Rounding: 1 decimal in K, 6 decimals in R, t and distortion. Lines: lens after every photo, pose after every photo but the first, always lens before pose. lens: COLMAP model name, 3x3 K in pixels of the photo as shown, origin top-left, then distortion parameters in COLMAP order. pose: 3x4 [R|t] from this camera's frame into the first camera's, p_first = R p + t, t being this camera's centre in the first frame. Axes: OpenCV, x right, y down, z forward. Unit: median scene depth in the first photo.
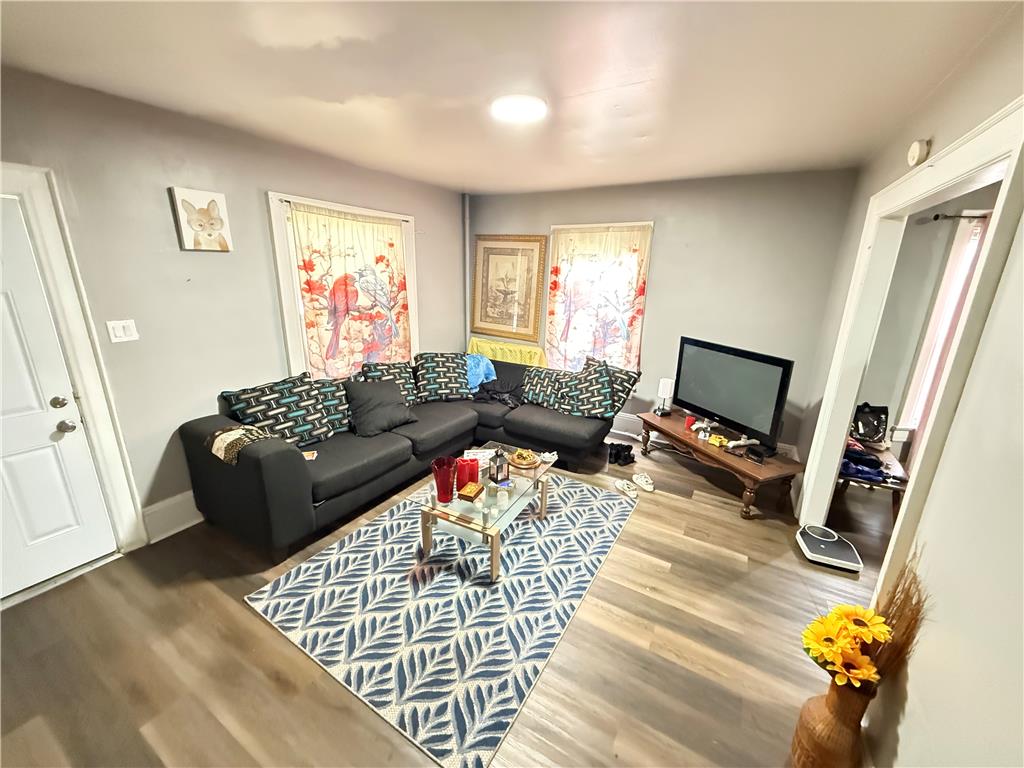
lens RADIAL K [[405.6, 0, 515.2], [0, 405.6, 383.4], [0, 0, 1]] dist [-0.001861, -0.000152]
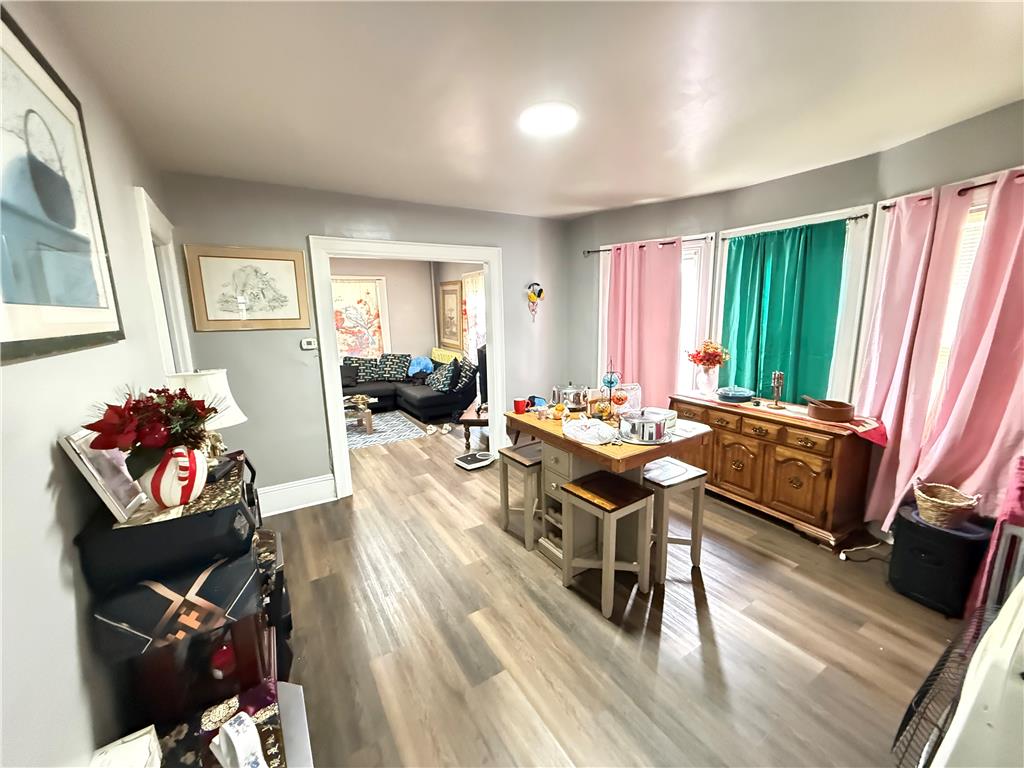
lens RADIAL K [[405.6, 0, 512.1], [0, 405.6, 383.9], [0, 0, 1]] dist [-0.001861, -0.000152]
pose [[0.881832, 0.038968, -0.469950, 1.080794], [-0.082709, 0.993912, -0.072784, 0.134350], [0.464253, 0.103053, 0.879687, -0.245394]]
